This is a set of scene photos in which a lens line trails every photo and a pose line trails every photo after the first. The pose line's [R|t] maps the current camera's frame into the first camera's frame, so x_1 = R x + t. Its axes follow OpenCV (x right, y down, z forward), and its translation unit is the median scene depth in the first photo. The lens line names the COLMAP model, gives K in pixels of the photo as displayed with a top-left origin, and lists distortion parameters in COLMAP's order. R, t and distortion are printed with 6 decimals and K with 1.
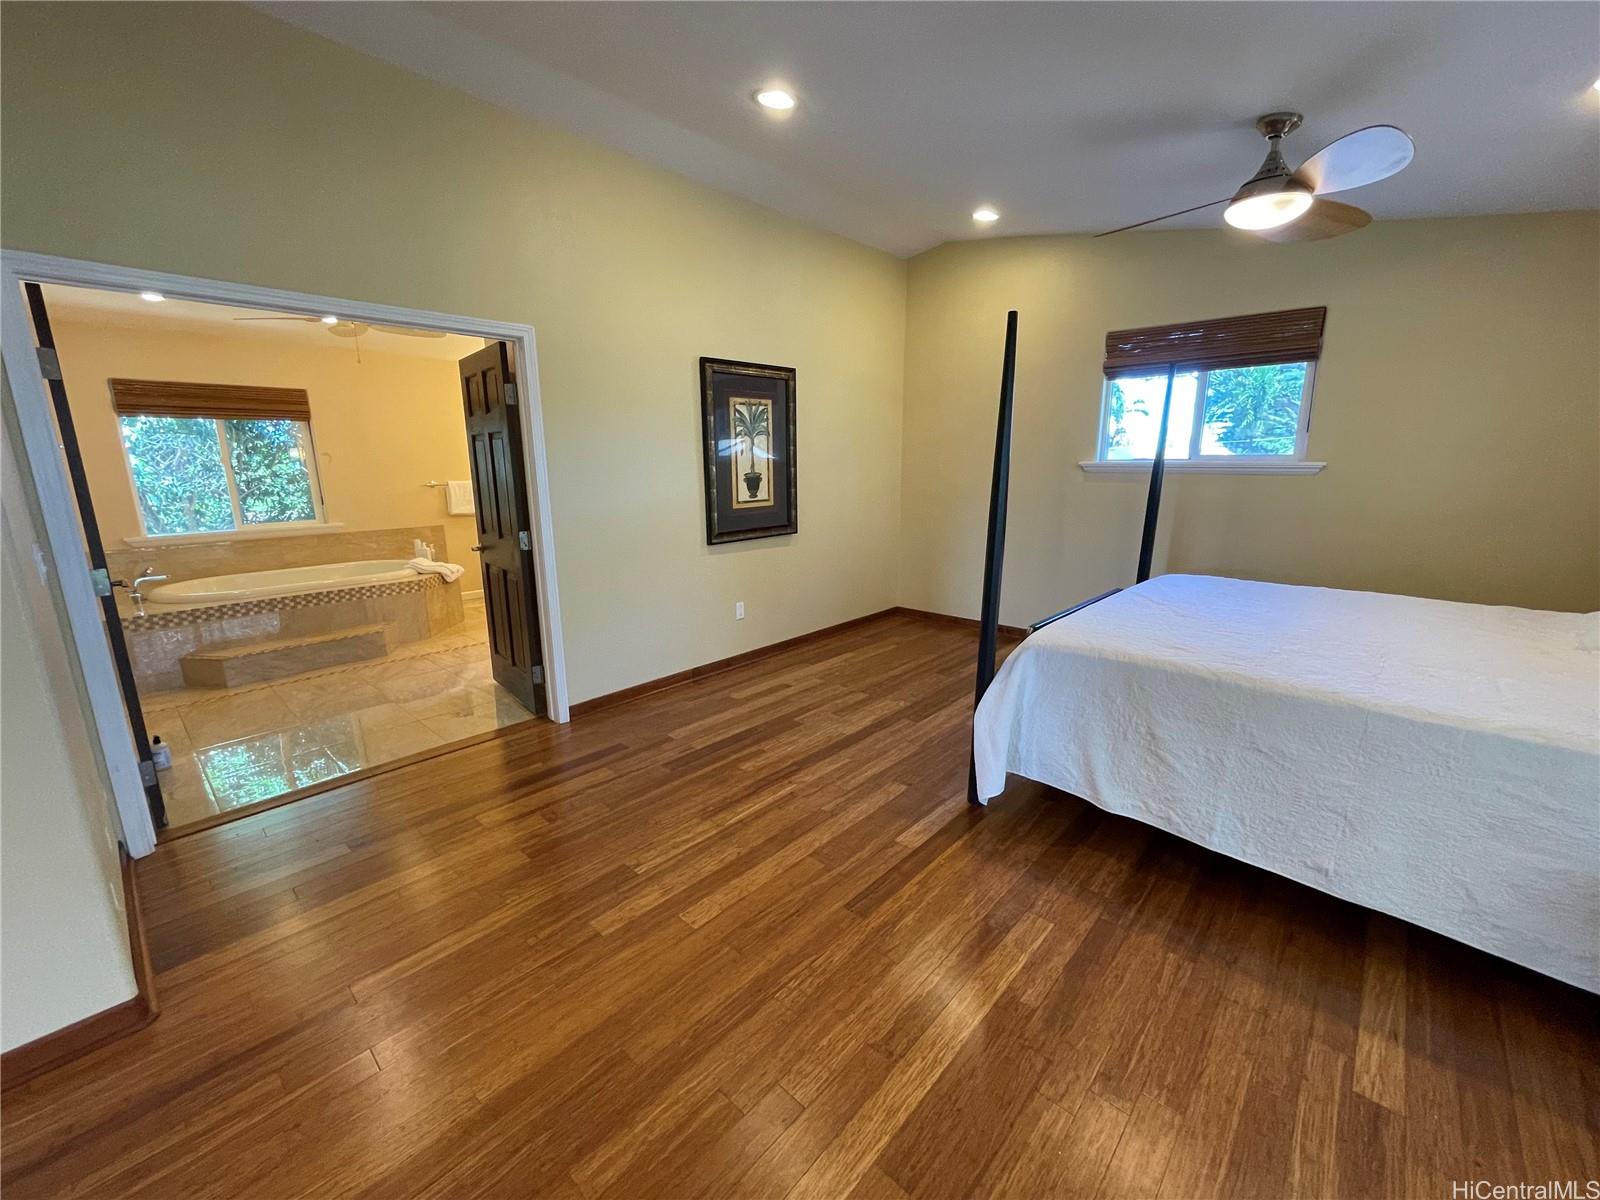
lens RADIAL K [[649.3, 0, 802.4], [0, 649.3, 601.3], [0, 0, 1]] dist [-0.003198, -0.000337]
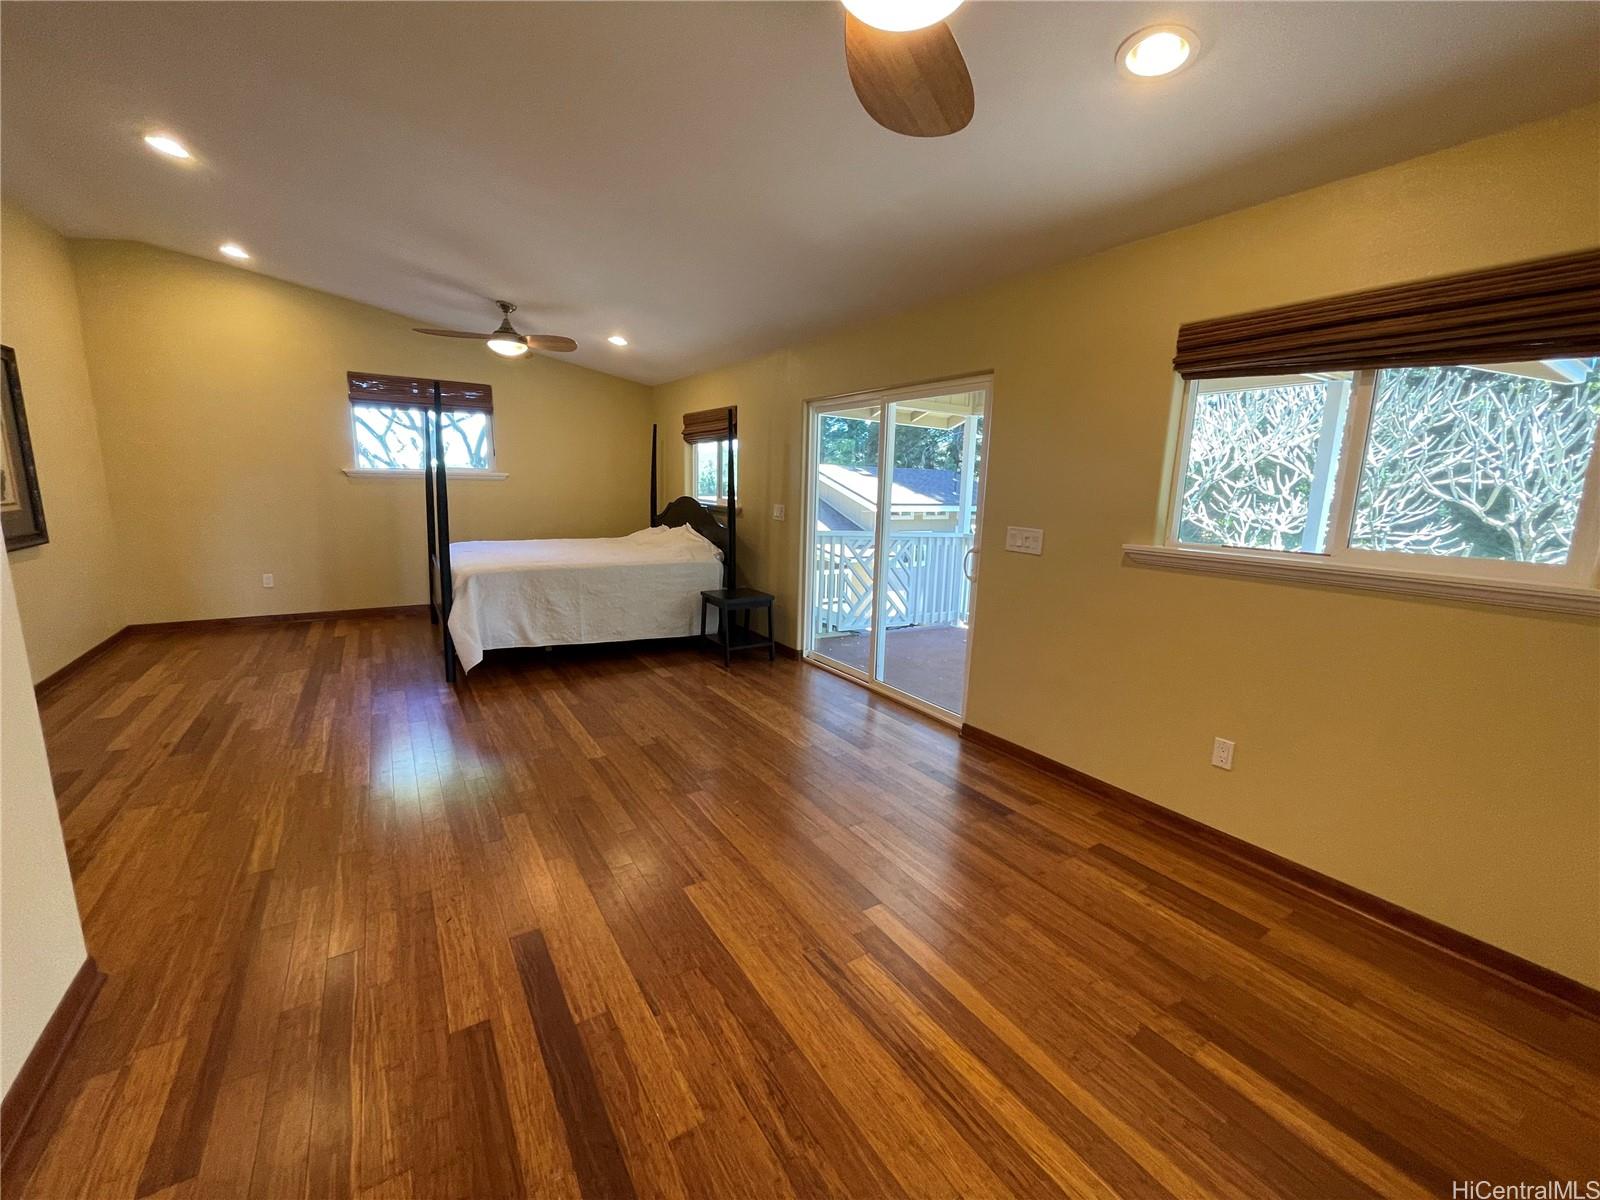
lens RADIAL K [[649.3, 0, 802.4], [0, 649.3, 601.3], [0, 0, 1]] dist [-0.003198, -0.000337]
pose [[0.259278, -0.166346, 0.951370, -0.892887], [0.185130, 0.975349, 0.120085, 0.077687], [-0.947893, 0.144992, 0.283682, -0.265298]]
